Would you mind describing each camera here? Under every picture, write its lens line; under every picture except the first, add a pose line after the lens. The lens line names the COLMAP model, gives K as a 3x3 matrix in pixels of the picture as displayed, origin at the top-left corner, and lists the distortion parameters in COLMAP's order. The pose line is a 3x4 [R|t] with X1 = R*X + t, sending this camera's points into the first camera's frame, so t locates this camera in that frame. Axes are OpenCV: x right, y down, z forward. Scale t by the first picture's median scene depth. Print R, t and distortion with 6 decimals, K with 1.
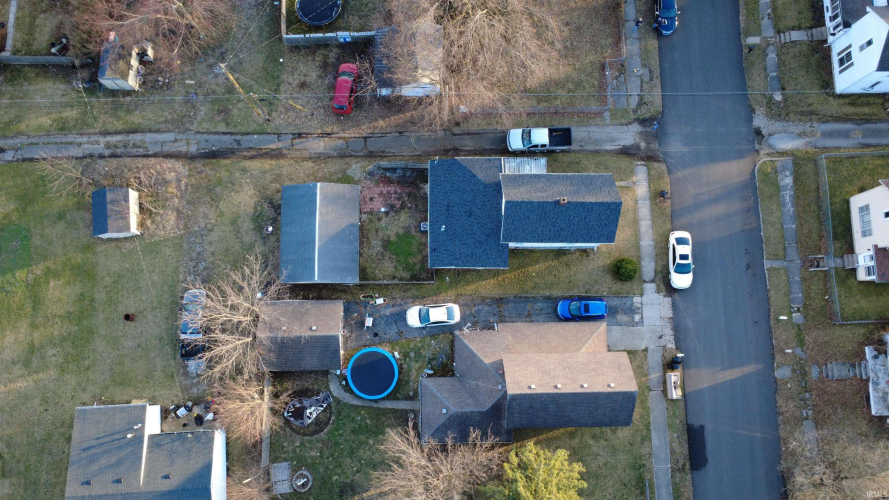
lens RADIAL K [[646.8, 0, 439.6], [0, 646.8, 246.6], [0, 0, 1]] dist [-0.006905, 0.003703]
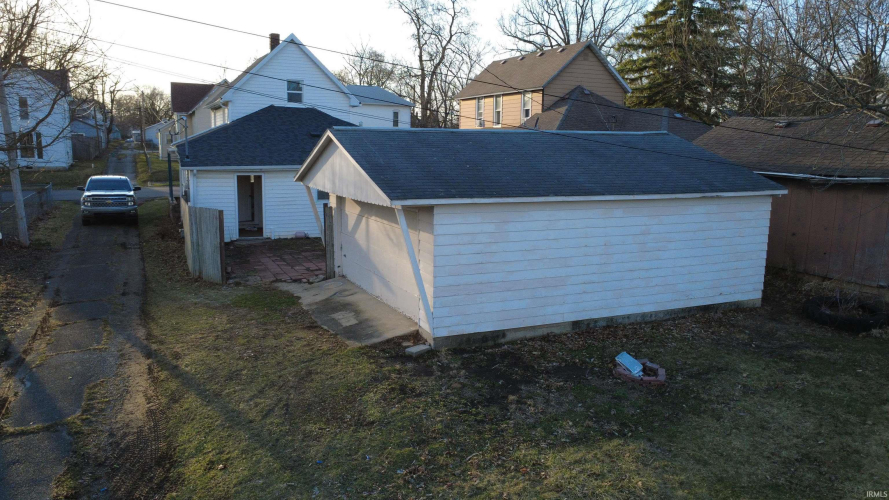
lens RADIAL K [[646.8, 0, 446.7], [0, 646.8, 250.9], [0, 0, 1]] dist [-0.006905, 0.003703]
pose [[-0.414384, -0.164883, 0.895042, -0.389844], [0.897075, 0.091803, 0.432237, -0.147476], [-0.153436, 0.982031, 0.109871, 0.961615]]
